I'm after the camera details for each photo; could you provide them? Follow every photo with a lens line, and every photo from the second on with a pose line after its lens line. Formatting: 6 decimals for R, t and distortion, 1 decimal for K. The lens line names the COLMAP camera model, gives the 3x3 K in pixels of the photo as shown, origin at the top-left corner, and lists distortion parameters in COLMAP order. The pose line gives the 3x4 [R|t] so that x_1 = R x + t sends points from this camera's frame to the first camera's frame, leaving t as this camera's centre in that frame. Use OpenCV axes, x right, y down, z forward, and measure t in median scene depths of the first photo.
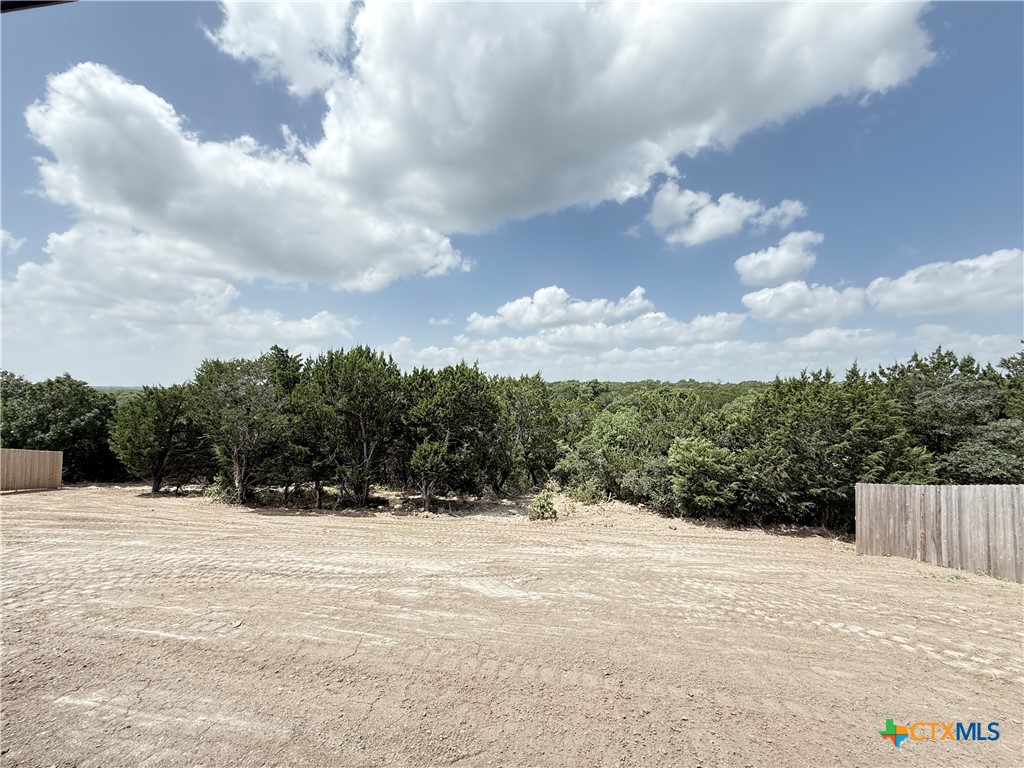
lens RADIAL K [[412.6, 0, 512.0], [0, 412.6, 384.0], [0, 0, 1]] dist [-0.000285, 0.000240]
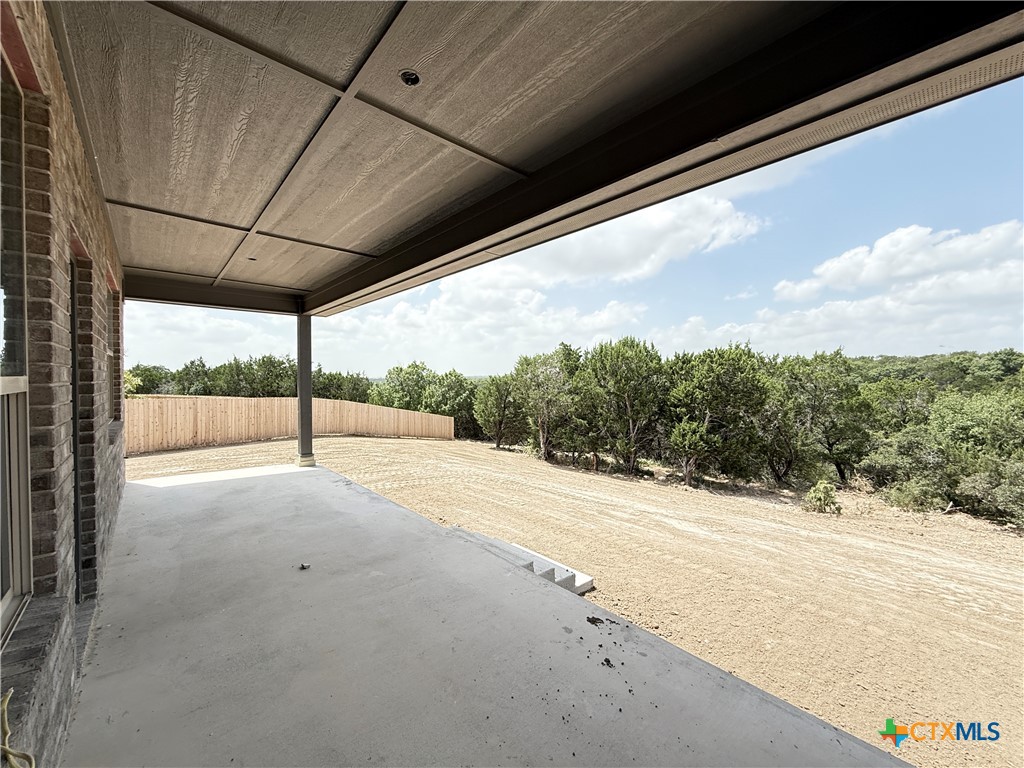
lens RADIAL K [[412.6, 0, 512.0], [0, 412.6, 384.0], [0, 0, 1]] dist [-0.000285, 0.000240]
pose [[0.775444, -0.010064, -0.631337, 0.113932], [0.034788, 0.999035, 0.026803, -0.001782], [0.630458, -0.042748, 0.775046, -0.106571]]
